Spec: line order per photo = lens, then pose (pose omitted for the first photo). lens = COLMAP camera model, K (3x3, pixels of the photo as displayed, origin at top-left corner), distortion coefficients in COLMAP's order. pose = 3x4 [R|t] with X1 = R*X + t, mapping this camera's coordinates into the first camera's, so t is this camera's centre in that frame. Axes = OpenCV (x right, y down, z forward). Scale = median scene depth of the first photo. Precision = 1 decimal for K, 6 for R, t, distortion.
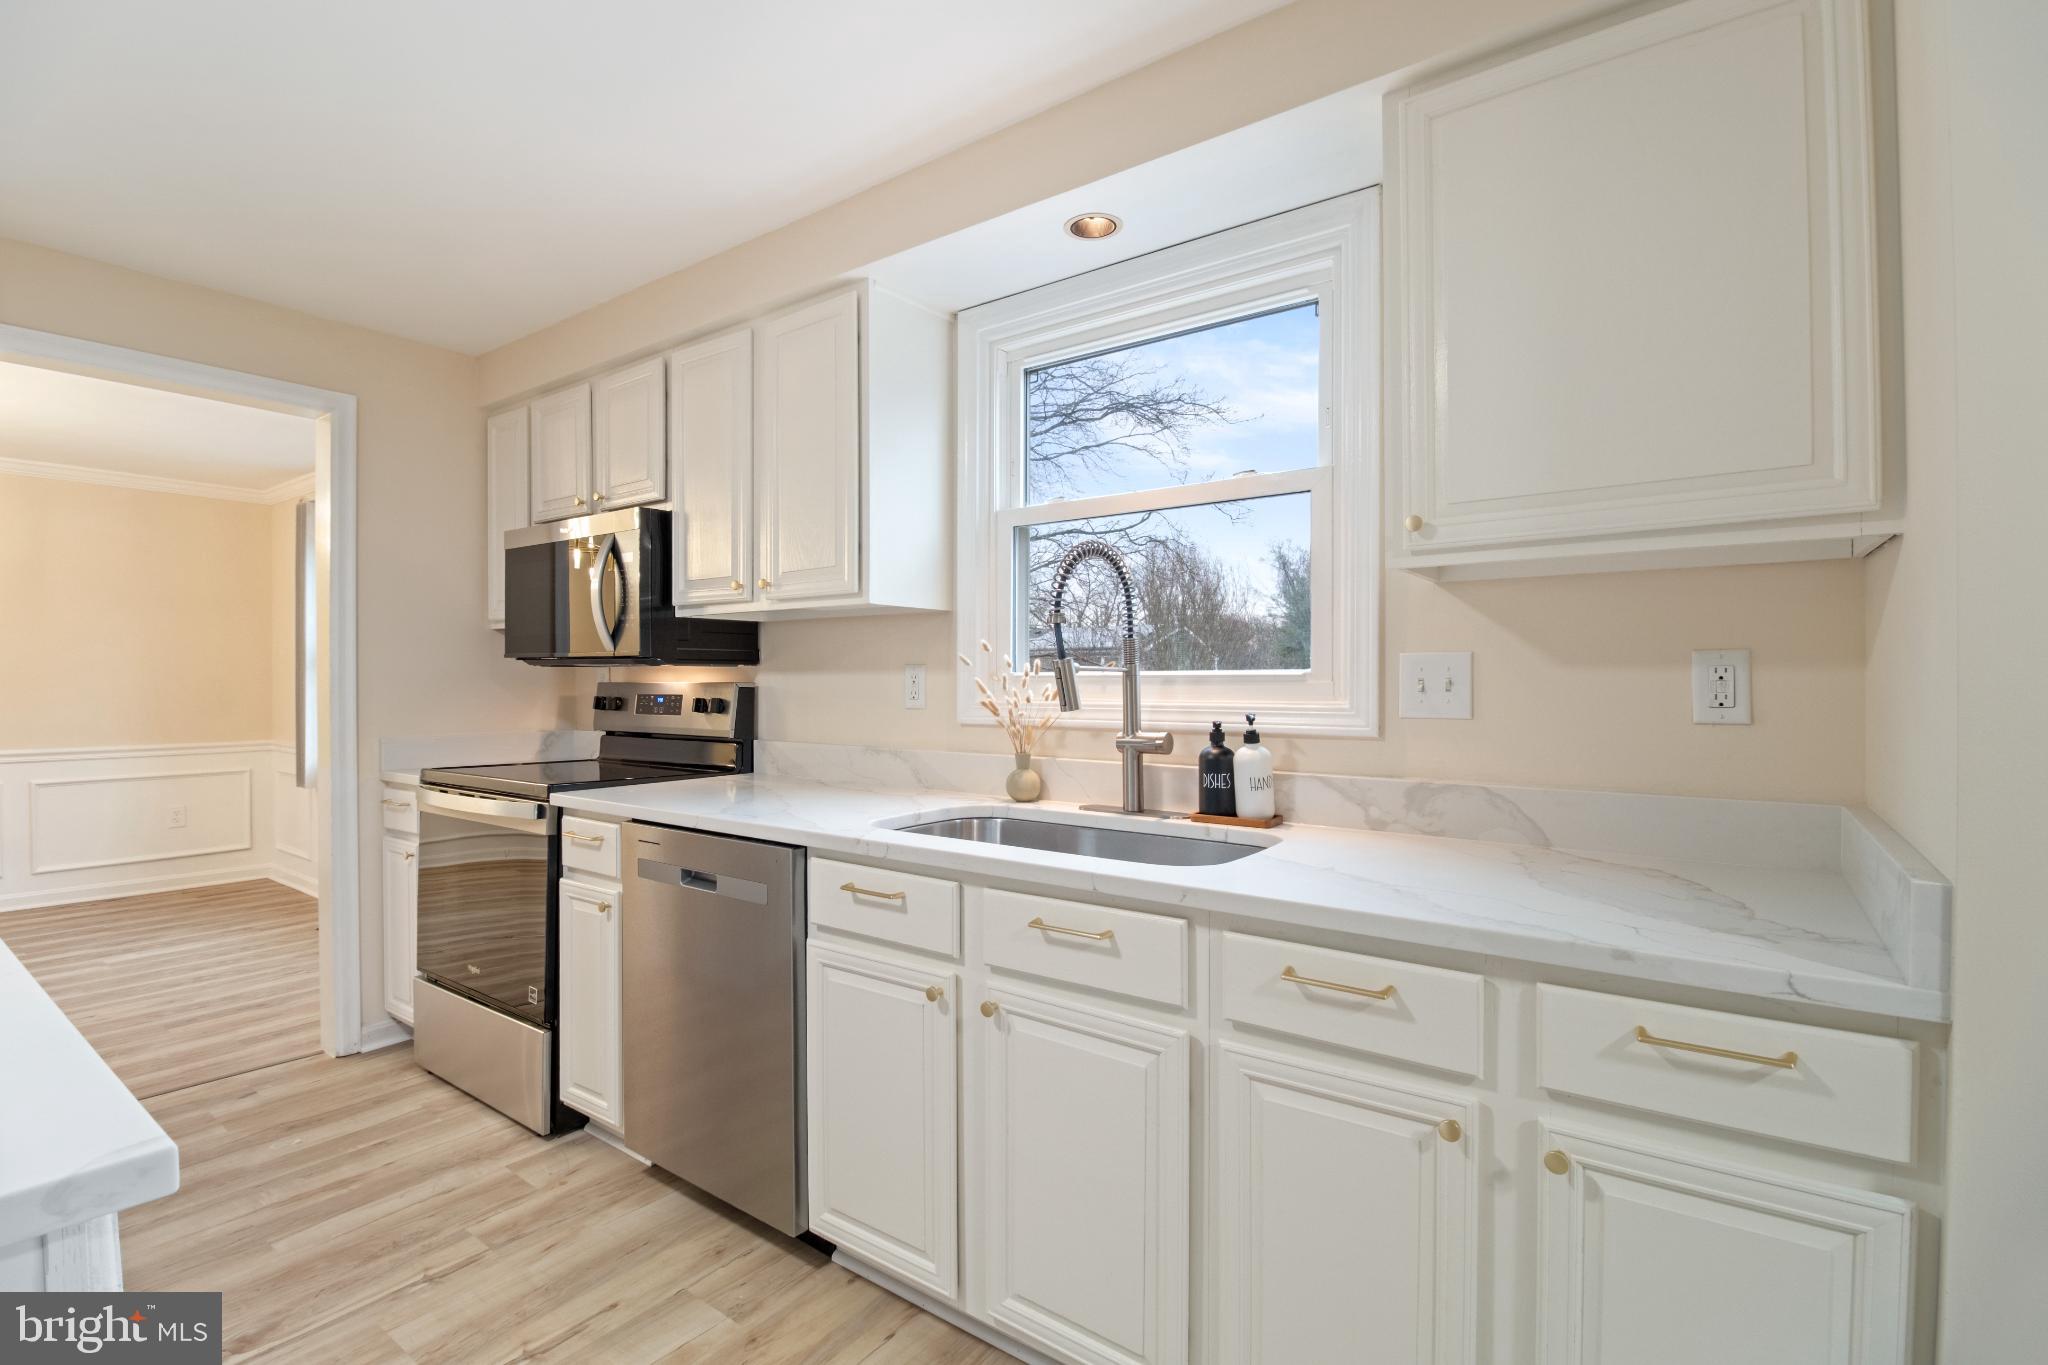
lens RADIAL K [[955.5, 0, 1024.1], [0, 955.5, 697.6], [0, 0, 1]] dist [-0.013132, -0.004429]
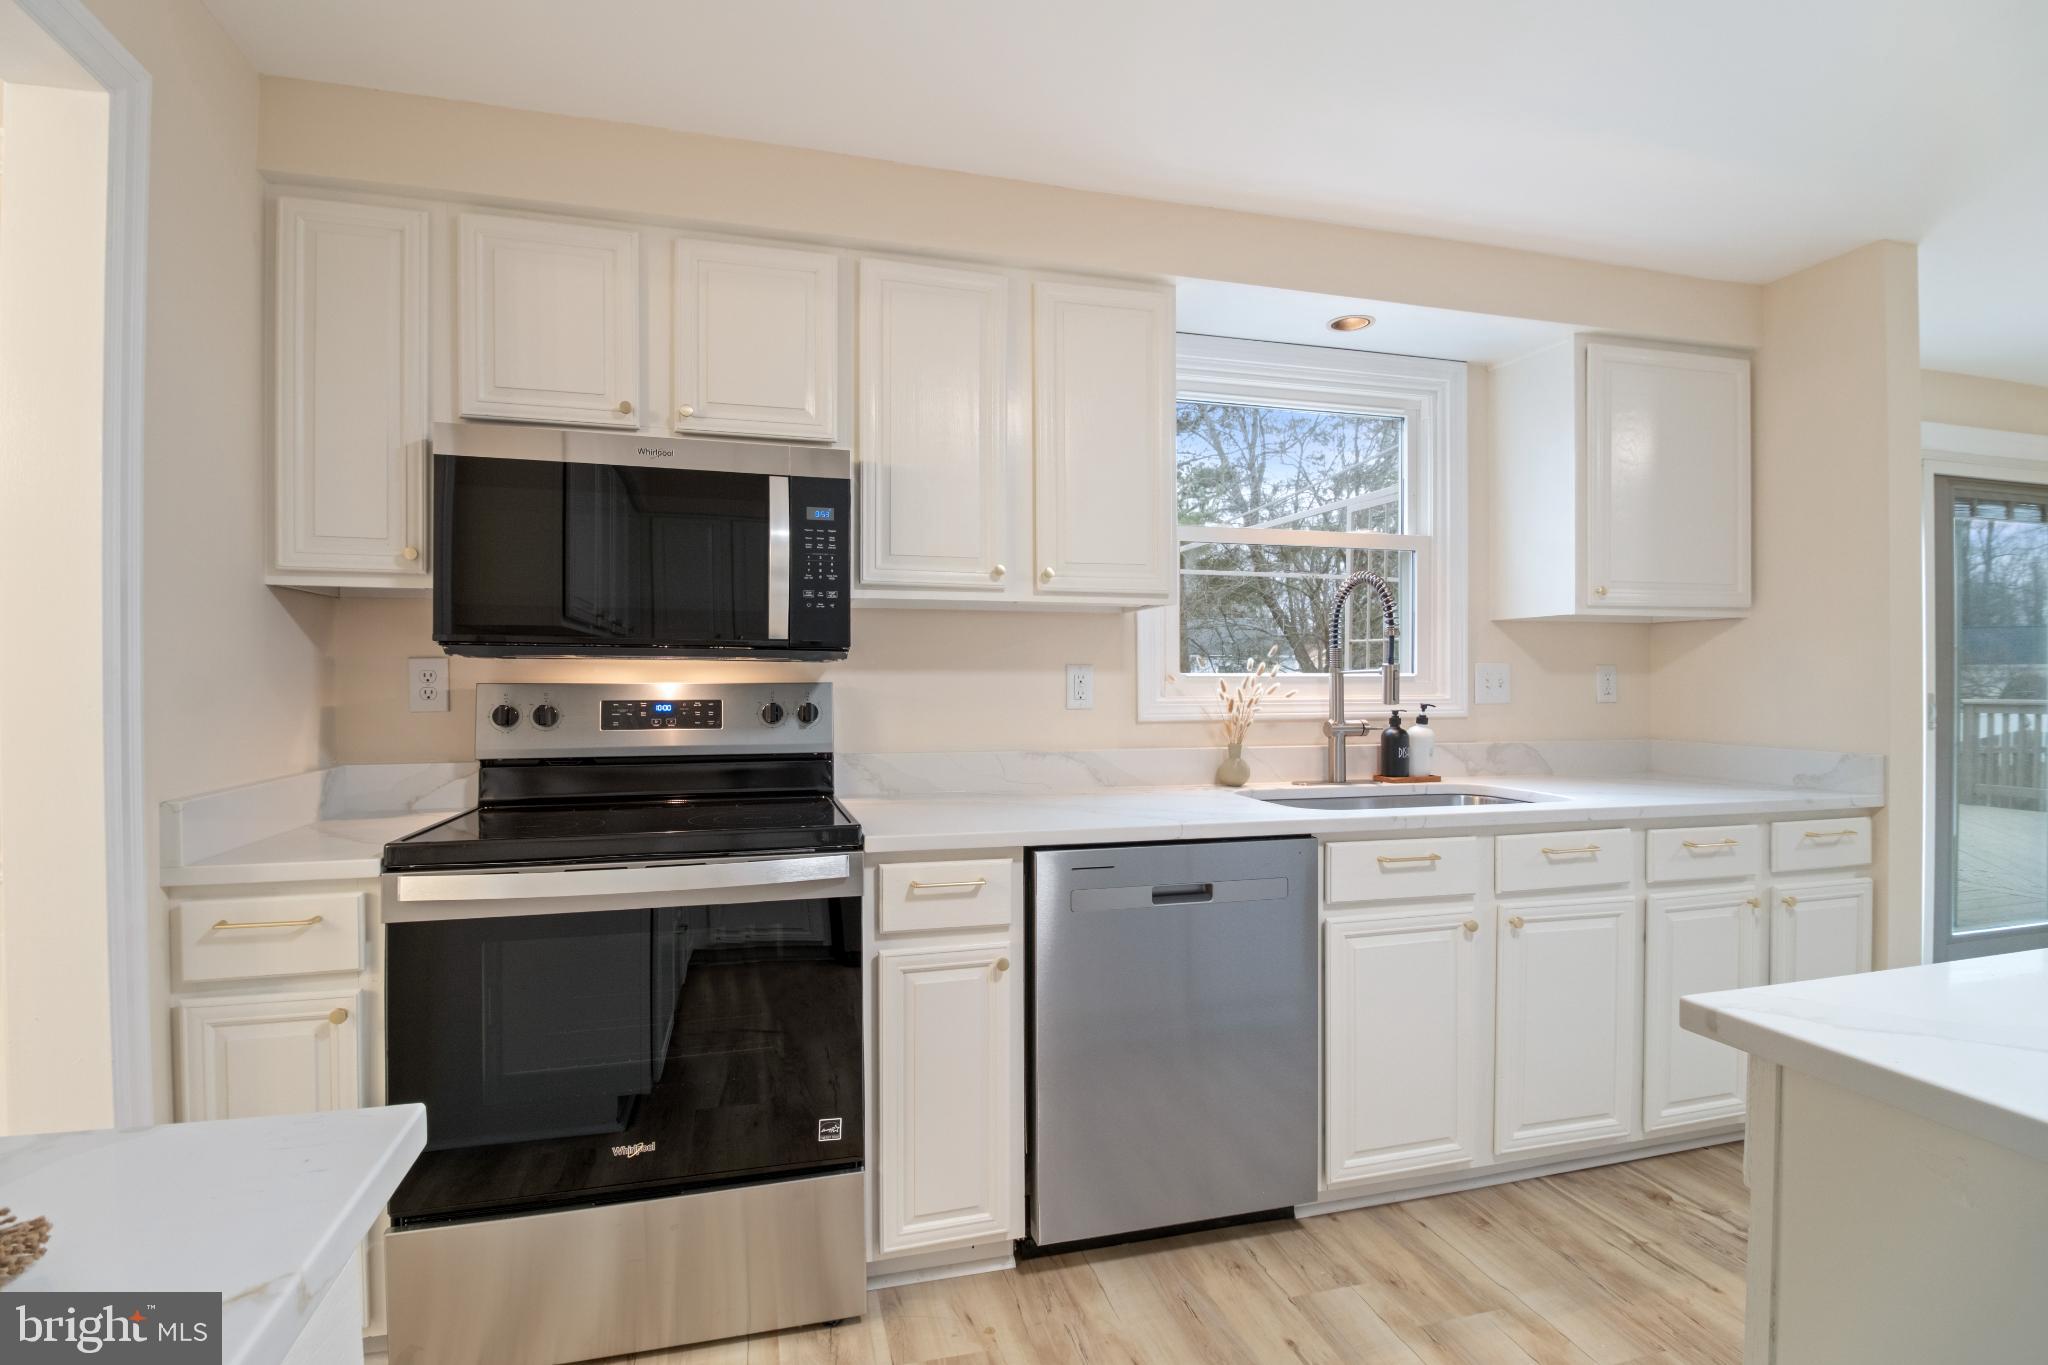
lens RADIAL K [[955.5, 0, 1040.8], [0, 955.5, 695.0], [0, 0, 1]] dist [-0.013132, -0.004429]
pose [[0.619232, -0.013275, 0.785096, -1.191511], [0.014010, 0.999885, 0.005856, -0.011868], [-0.785083, 0.007373, 0.619347, 0.543194]]
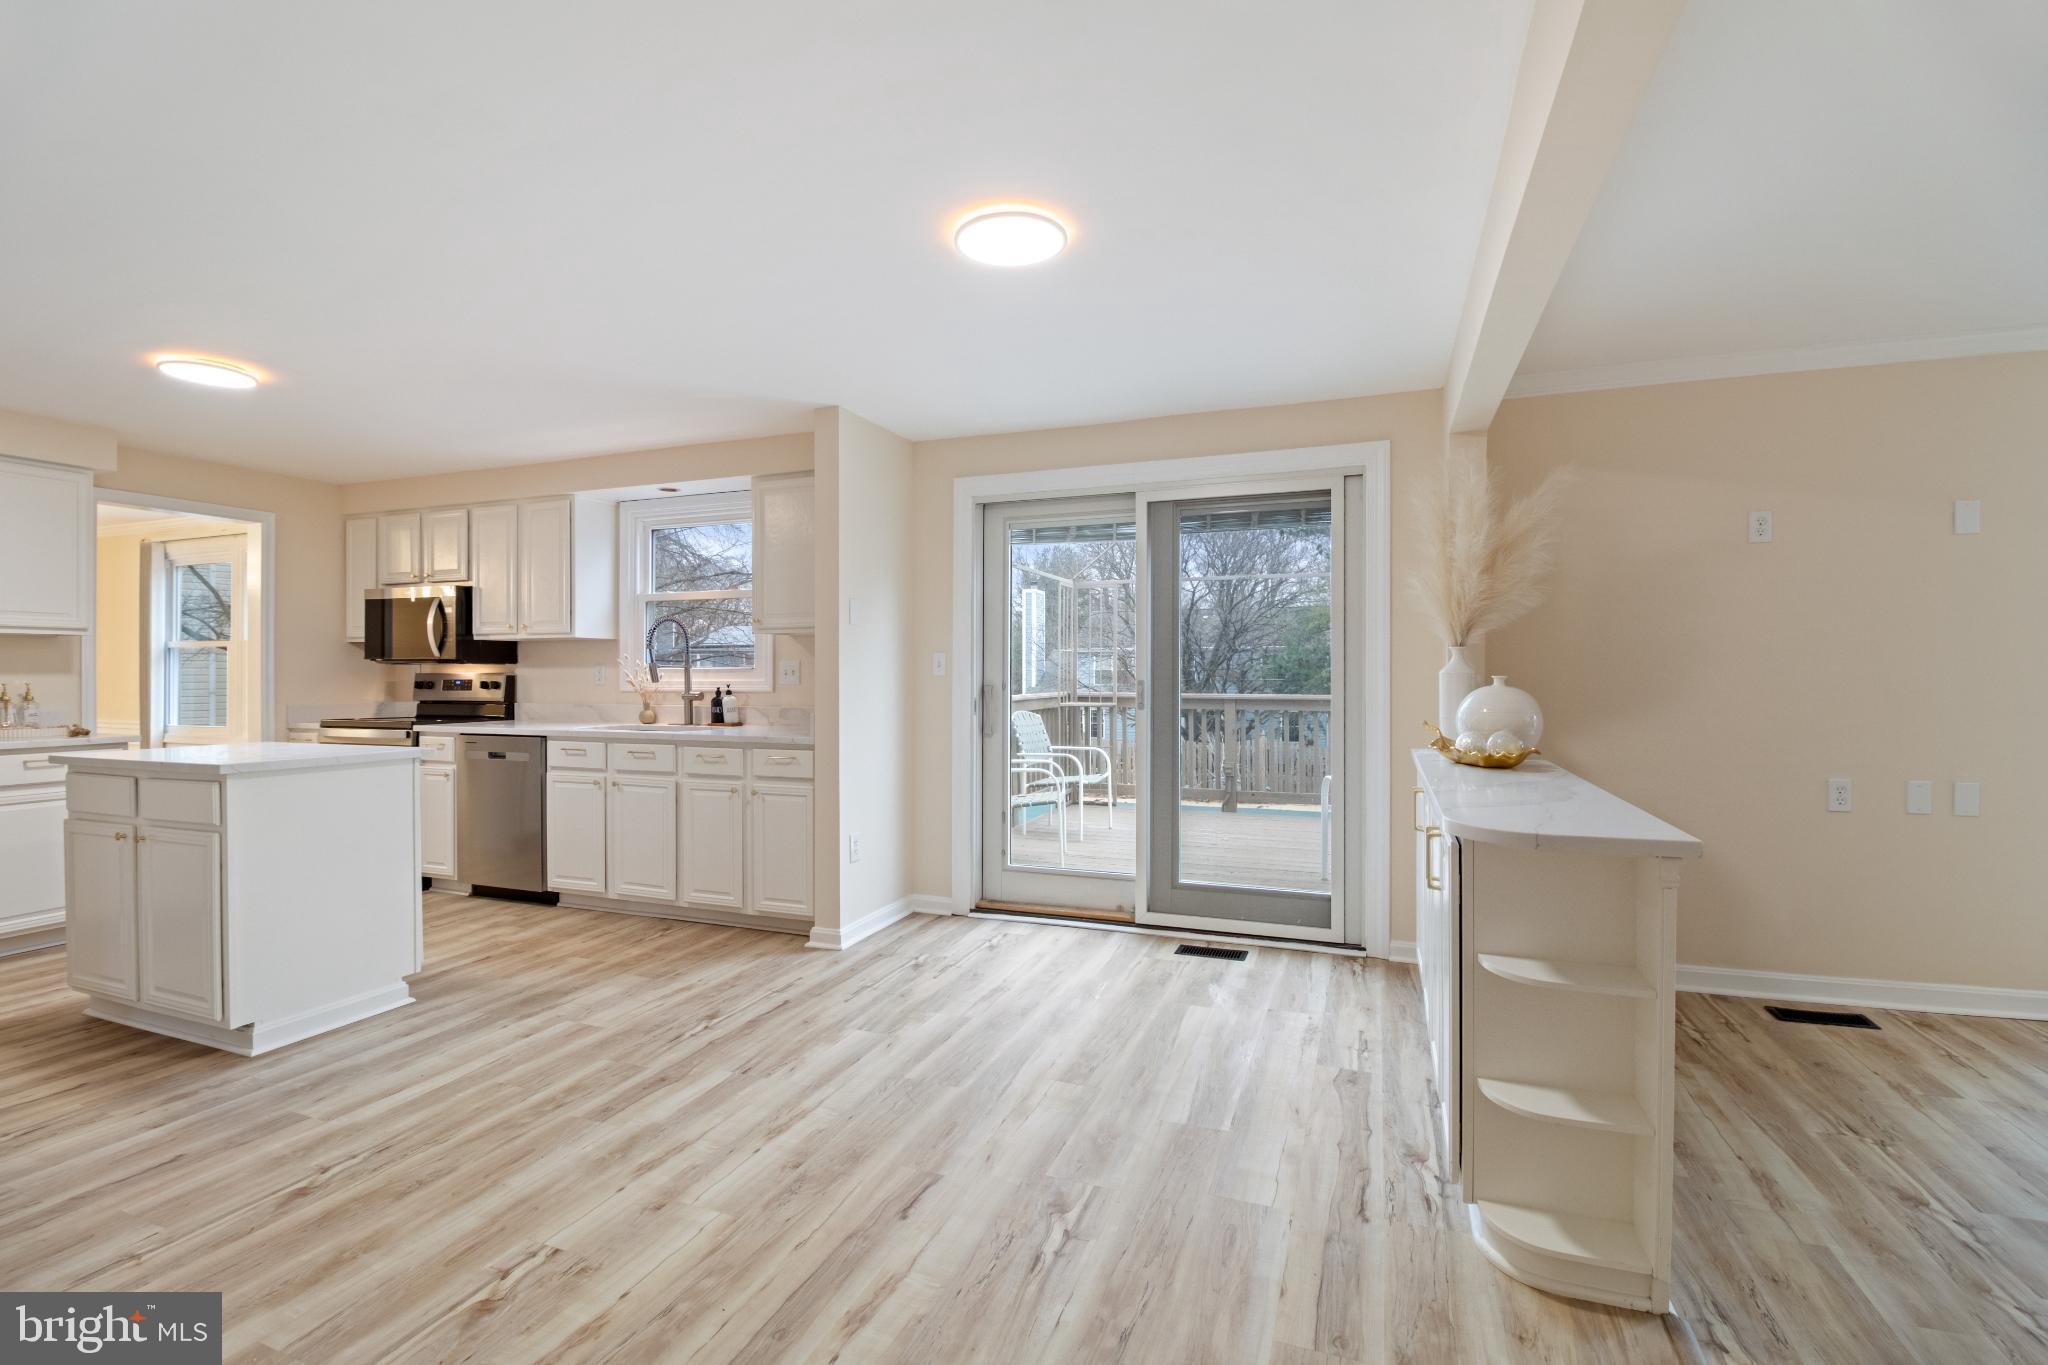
lens RADIAL K [[955.5, 0, 1042.6], [0, 955.5, 680.6], [0, 0, 1]] dist [-0.013132, -0.004429]
pose [[0.965528, -0.010252, 0.260098, 0.373617], [0.010449, 0.999945, 0.000624, 0.015081], [-0.260090, 0.002116, 0.965582, -1.708175]]
